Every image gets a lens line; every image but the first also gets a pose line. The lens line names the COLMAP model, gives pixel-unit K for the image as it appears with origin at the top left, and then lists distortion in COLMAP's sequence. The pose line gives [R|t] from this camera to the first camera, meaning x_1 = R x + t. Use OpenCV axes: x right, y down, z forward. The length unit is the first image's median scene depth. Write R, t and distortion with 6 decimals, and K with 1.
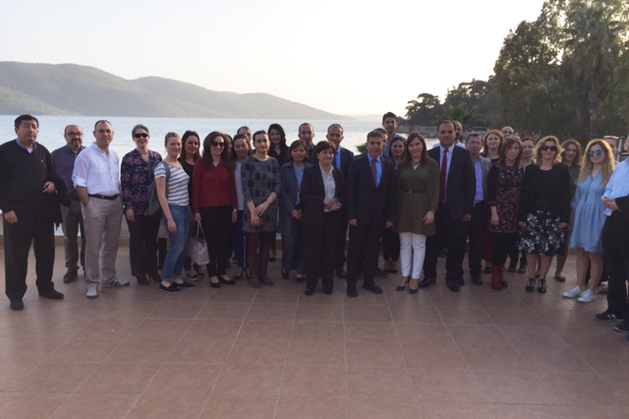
lens RADIAL K [[661.1, 0, 317.3], [0, 661.1, 208.0], [0, 0, 1]] dist [0.134799, -0.043201]
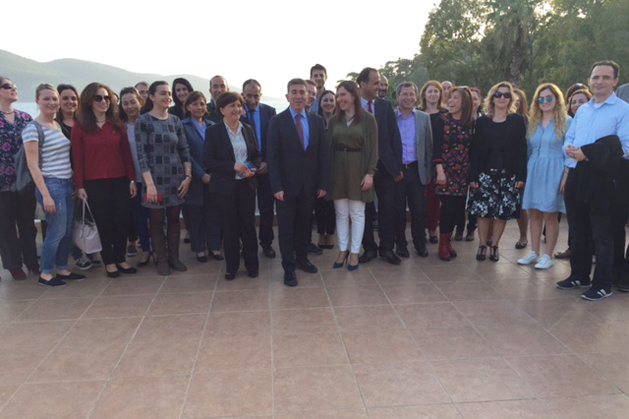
lens RADIAL K [[661.1, 0, 317.3], [0, 661.1, 208.0], [0, 0, 1]] dist [0.134799, -0.043201]
pose [[0.994161, -0.046539, 0.097353, 0.019593], [0.043832, 0.998595, 0.029763, 0.020973], [-0.098601, -0.025322, 0.994805, 0.158155]]
